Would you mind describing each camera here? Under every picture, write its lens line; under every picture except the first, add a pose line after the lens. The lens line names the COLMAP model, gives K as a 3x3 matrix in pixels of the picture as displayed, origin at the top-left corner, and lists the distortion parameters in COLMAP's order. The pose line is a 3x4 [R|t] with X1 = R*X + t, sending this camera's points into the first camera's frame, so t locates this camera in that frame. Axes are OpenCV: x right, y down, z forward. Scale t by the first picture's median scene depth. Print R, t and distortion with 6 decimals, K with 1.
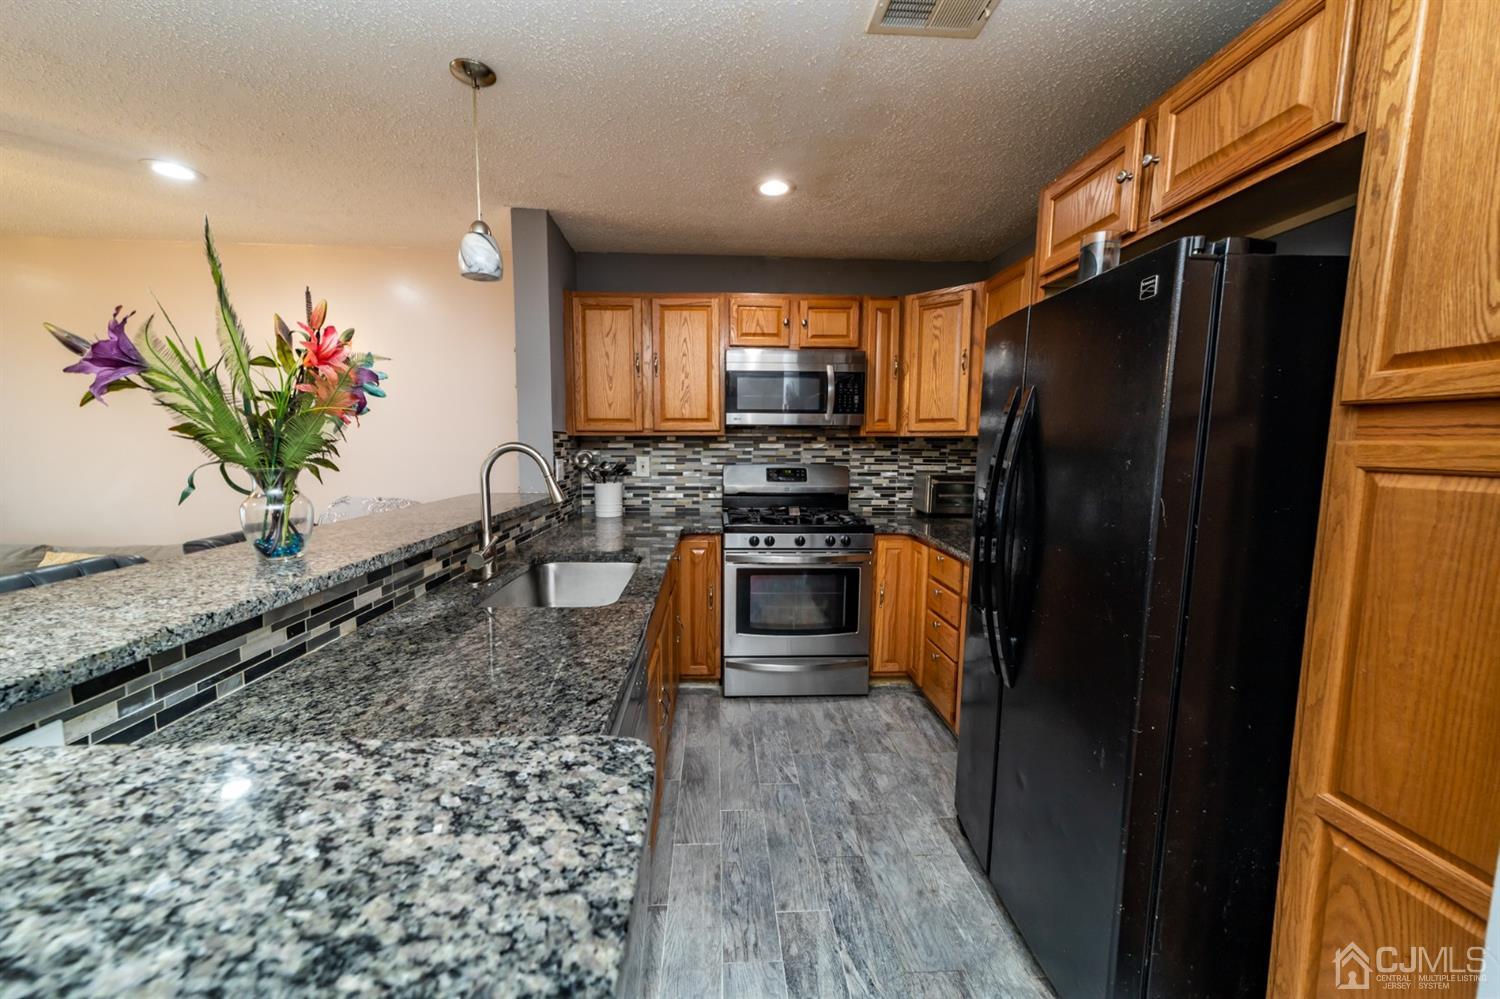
lens RADIAL K [[569.0, 0, 743.9], [0, 569.0, 505.3], [0, 0, 1]] dist [0.001724, 0.000358]
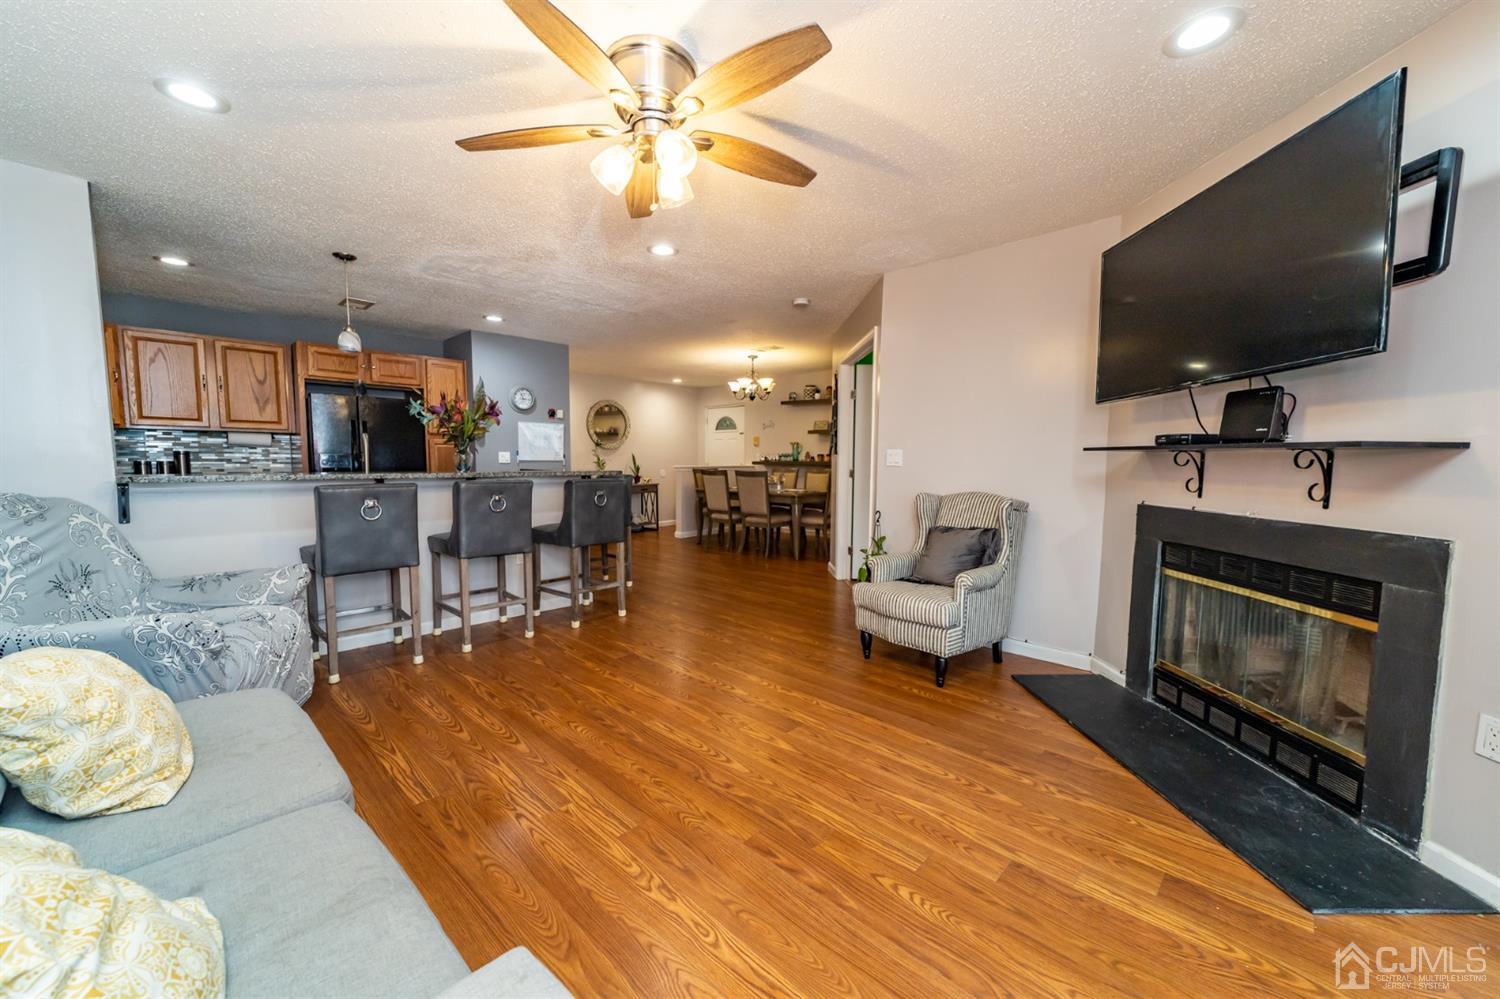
lens RADIAL K [[569.0, 0, 743.9], [0, 569.0, 505.3], [0, 0, 1]] dist [0.001724, 0.000358]
pose [[-0.688905, -0.071486, 0.721318, -1.687910], [0.070722, 0.983749, 0.165037, -0.055740], [-0.721393, 0.164708, -0.672654, 0.824398]]
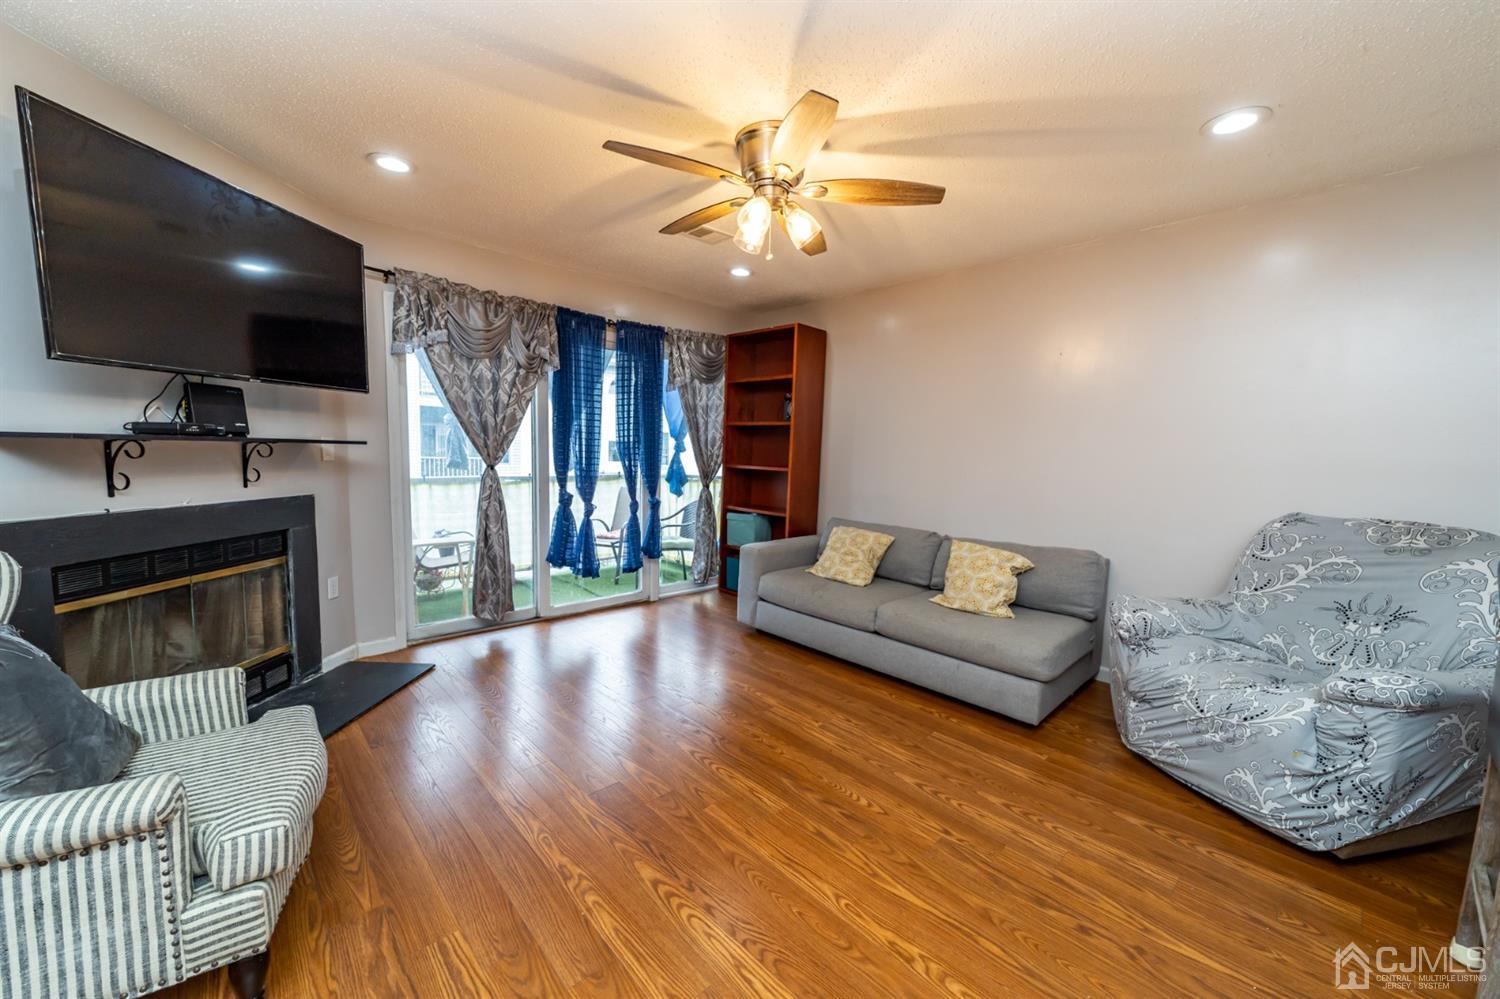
lens RADIAL K [[569.0, 0, 743.9], [0, 569.0, 505.3], [0, 0, 1]] dist [0.001724, 0.000358]
pose [[0.646840, 0.083946, -0.757991, -0.591560], [-0.105150, 0.994248, 0.020380, 0.030637], [0.755342, 0.066520, 0.651946, -0.054283]]
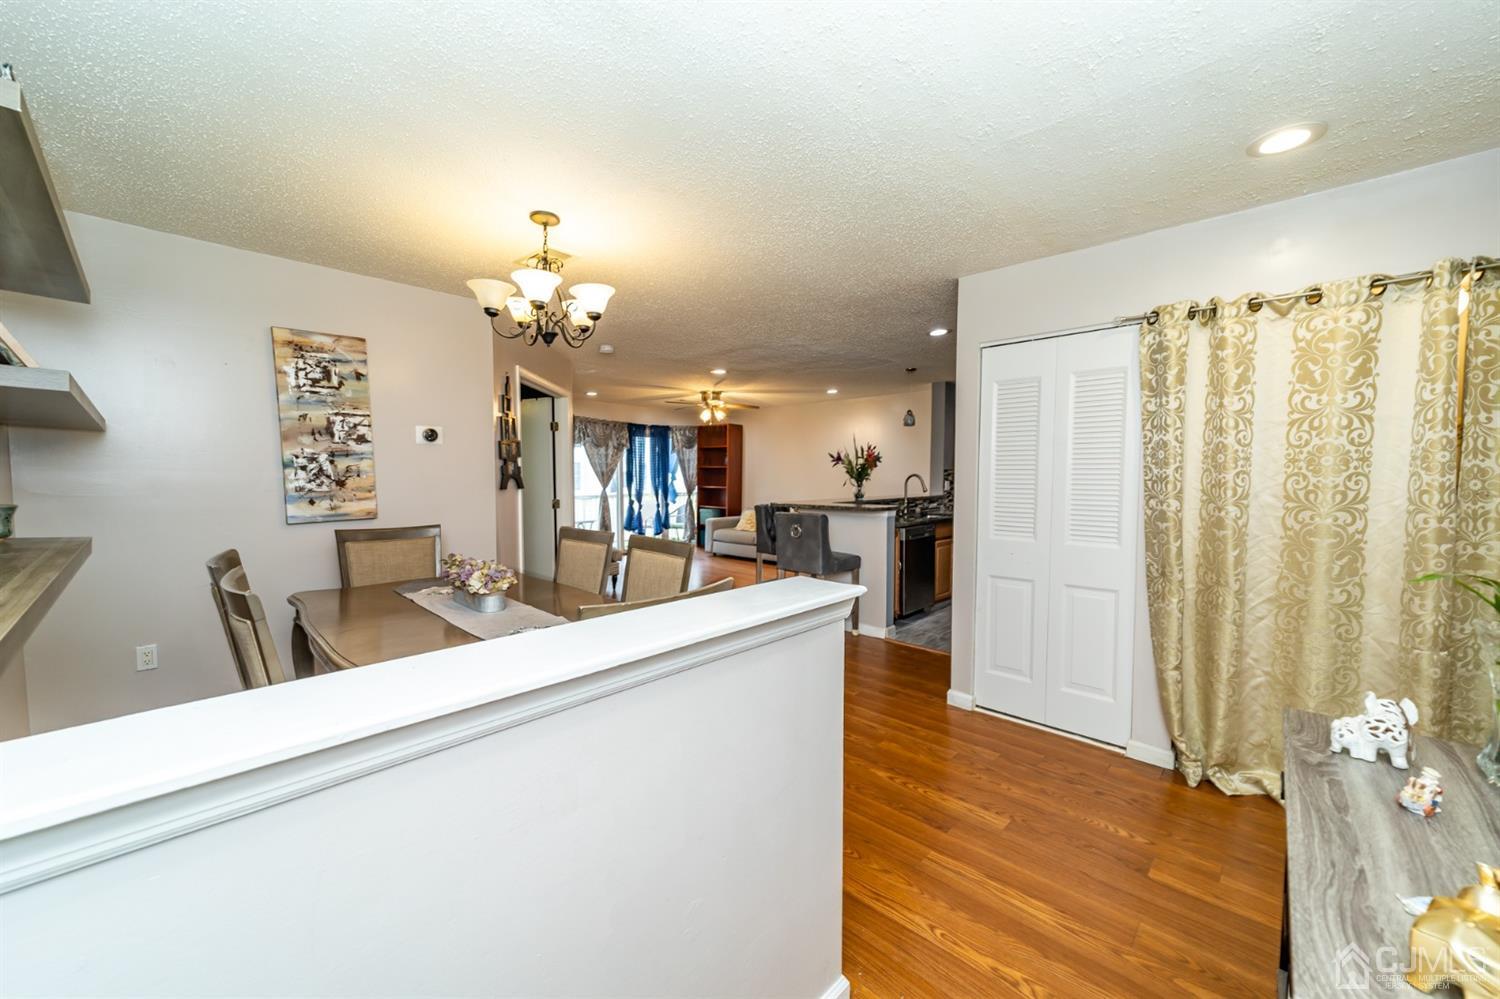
lens RADIAL K [[569.0, 0, 743.9], [0, 569.0, 505.3], [0, 0, 1]] dist [0.001724, 0.000358]
pose [[0.687122, 0.032676, -0.725807, 0.774163], [-0.076192, 0.996721, -0.027258, 0.138601], [0.722536, 0.074030, 0.687358, -1.159680]]
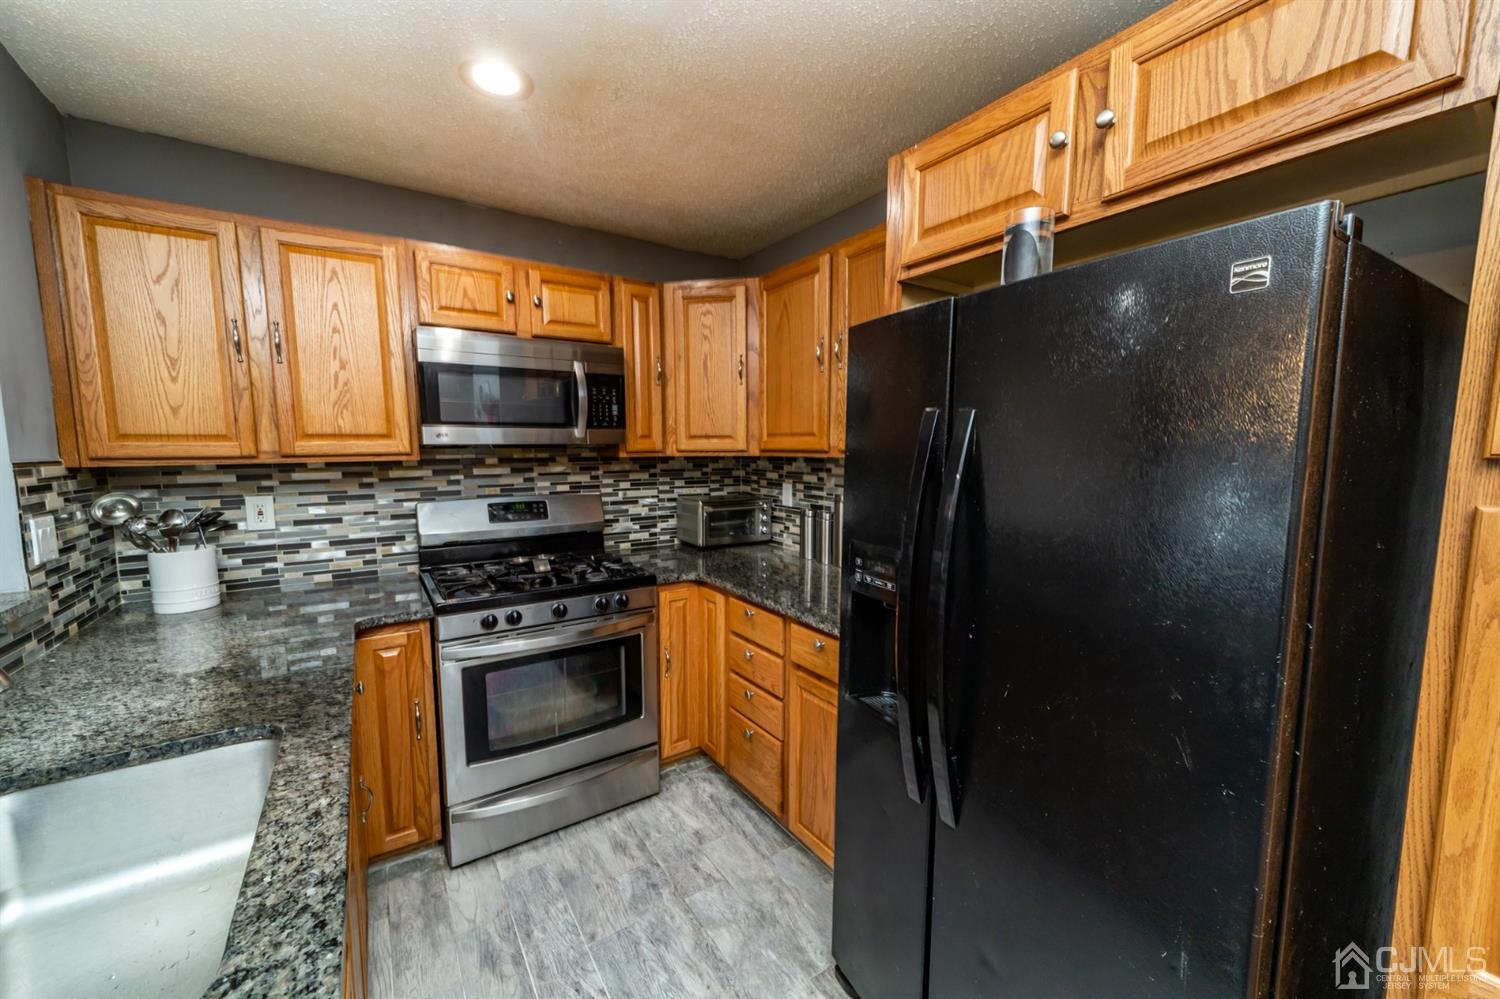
lens RADIAL K [[569.0, 0, 743.9], [0, 569.0, 505.3], [0, 0, 1]] dist [0.001724, 0.000358]
pose [[0.858554, -0.061547, 0.509016, -0.051601], [0.064611, 0.997842, 0.011674, -0.056368], [-0.508636, 0.022865, 0.860678, 0.257936]]
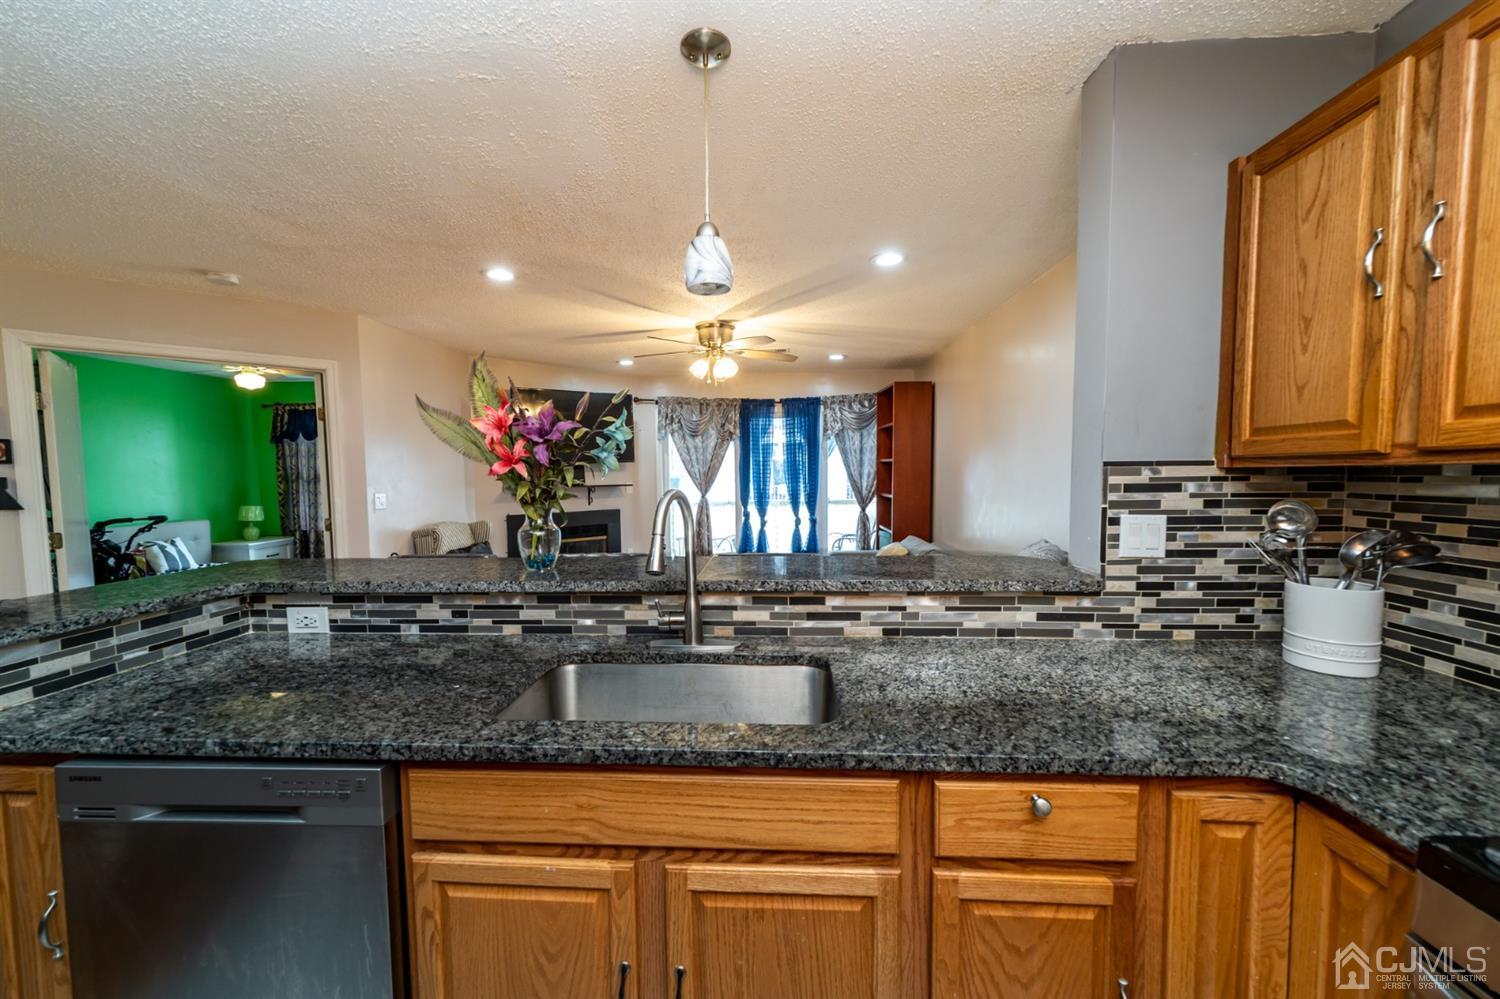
lens RADIAL K [[569.0, 0, 743.9], [0, 569.0, 505.3], [0, 0, 1]] dist [0.001724, 0.000358]
pose [[-0.112723, 0.054894, -0.992109, 0.213083], [-0.098931, 0.992891, 0.066178, -0.085201], [0.988689, 0.105610, -0.106491, 0.675583]]
